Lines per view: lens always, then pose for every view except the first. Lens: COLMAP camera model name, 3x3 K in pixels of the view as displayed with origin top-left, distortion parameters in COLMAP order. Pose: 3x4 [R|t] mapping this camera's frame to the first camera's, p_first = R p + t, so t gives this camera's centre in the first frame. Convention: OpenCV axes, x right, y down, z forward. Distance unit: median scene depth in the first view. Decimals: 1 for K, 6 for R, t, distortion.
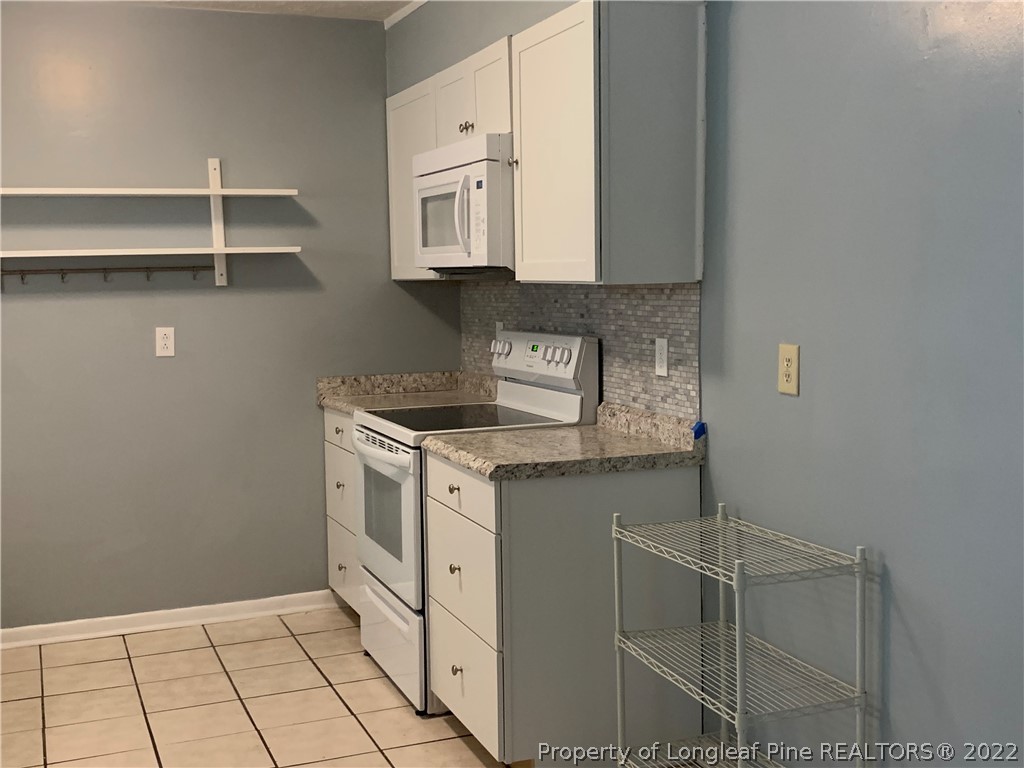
lens RADIAL K [[1181.1, 0, 512.0], [0, 1181.1, 384.0], [0, 0, 1]] dist [0.180817, -0.482440]
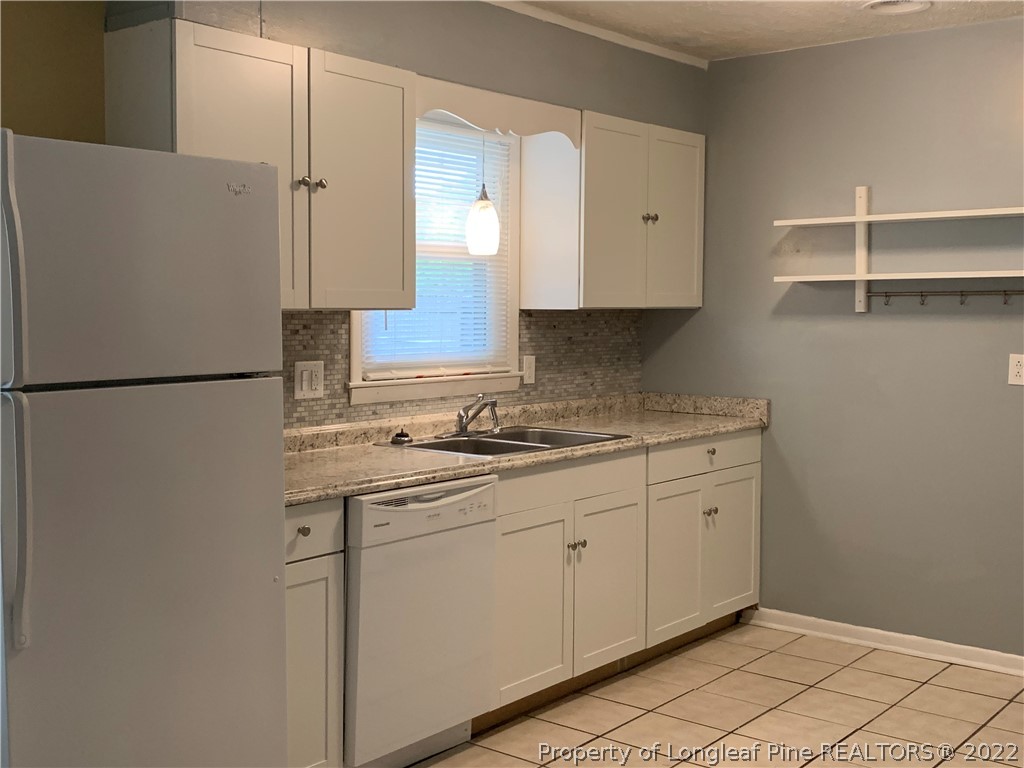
lens RADIAL K [[1181.1, 0, 512.0], [0, 1181.1, 384.0], [0, 0, 1]] dist [0.180817, -0.482440]
pose [[0.490021, 0.078958, -0.868127, 0.391854], [-0.096904, 0.994651, 0.035768, -0.022141], [0.866308, 0.066598, 0.495051, 0.217056]]
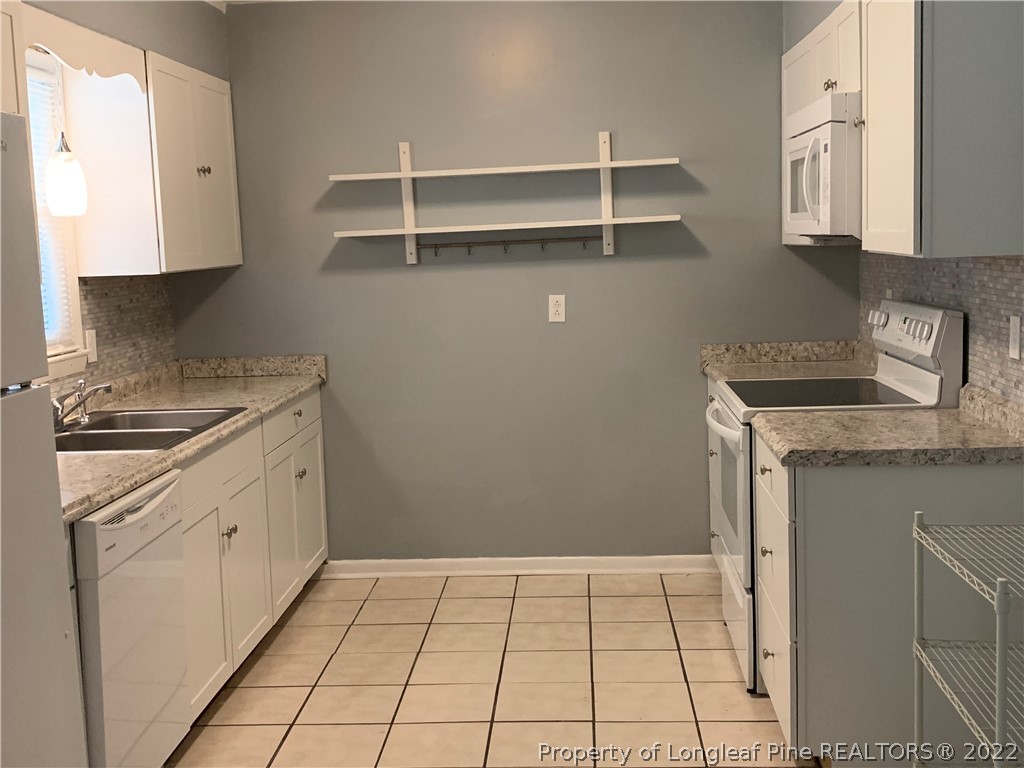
lens RADIAL K [[1181.1, 0, 512.0], [0, 1181.1, 384.0], [0, 0, 1]] dist [0.180817, -0.482440]
pose [[0.903205, 0.038942, -0.427439, 0.149590], [-0.020909, 0.998685, 0.046804, -0.019238], [0.428699, -0.033337, 0.902832, 0.028476]]
